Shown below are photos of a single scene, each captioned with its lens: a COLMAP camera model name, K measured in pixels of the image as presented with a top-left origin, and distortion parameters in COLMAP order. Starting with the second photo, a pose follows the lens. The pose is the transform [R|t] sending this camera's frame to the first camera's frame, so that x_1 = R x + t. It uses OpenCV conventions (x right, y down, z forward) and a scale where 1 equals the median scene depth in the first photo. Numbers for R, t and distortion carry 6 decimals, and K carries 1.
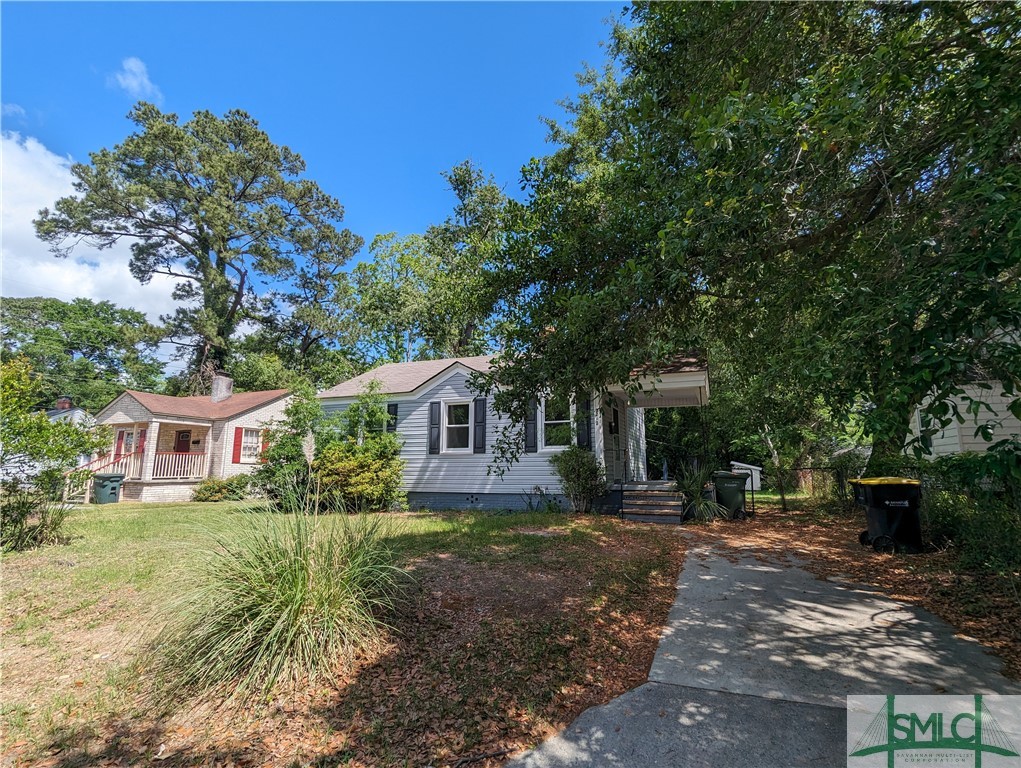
lens RADIAL K [[487.4, 0, 513.3], [0, 487.4, 388.6], [0, 0, 1]] dist [0.000852, 0.000877]
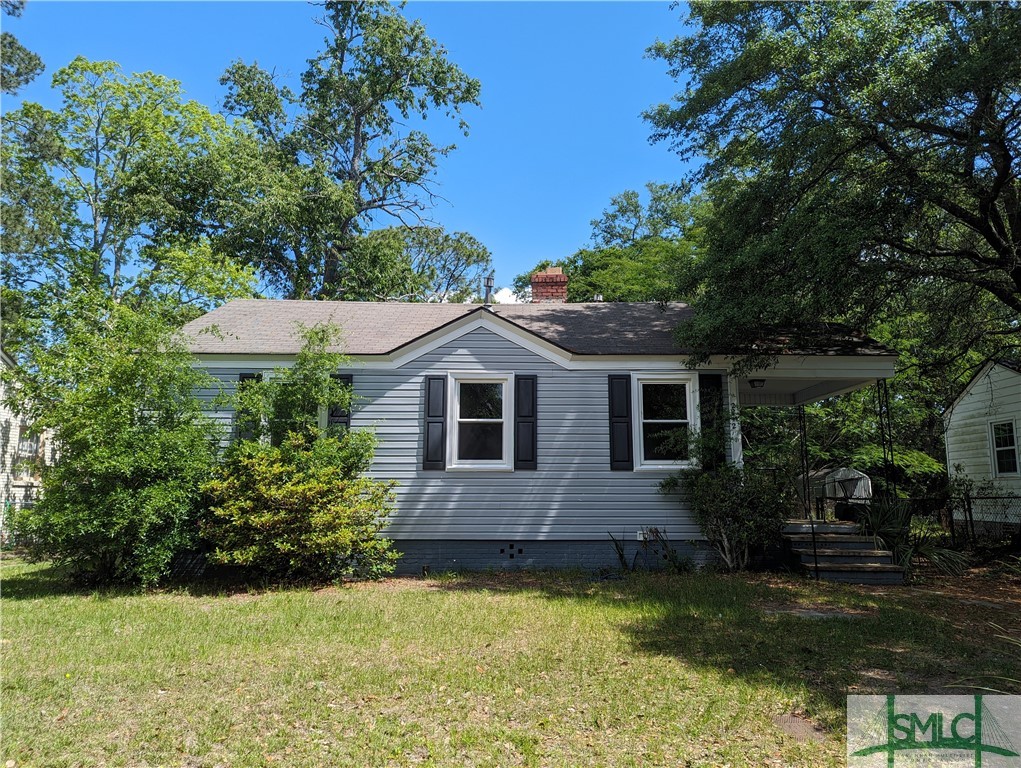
lens RADIAL K [[717.8, 0, 509.6], [0, 717.8, 379.5], [0, 0, 1]] dist [0.051233, -0.000756]
pose [[0.923550, 0.063336, 0.378210, -0.397853], [-0.066269, 0.997788, -0.005272, 0.030909], [-0.377708, -0.020195, 0.925705, 0.217765]]
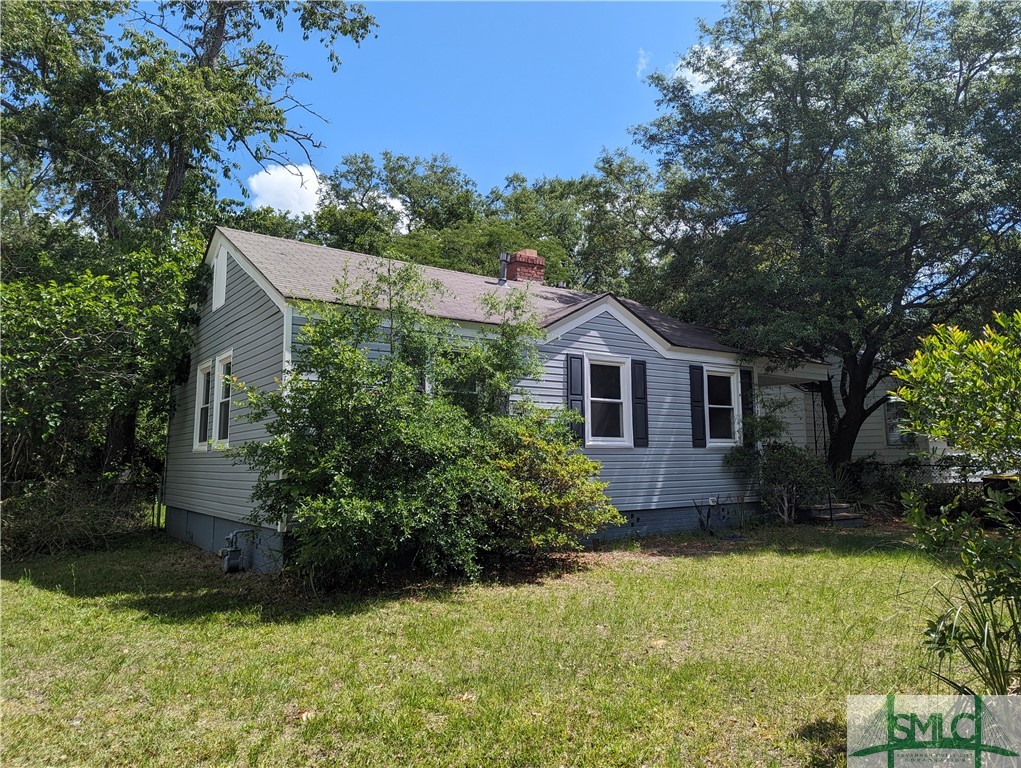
lens RADIAL K [[717.8, 0, 509.6], [0, 717.8, 379.5], [0, 0, 1]] dist [0.051233, -0.000756]
pose [[0.533774, 0.087288, 0.841110, -0.917376], [-0.133703, 0.990858, -0.017980, 0.082401], [-0.834990, -0.102861, 0.540566, 0.621210]]
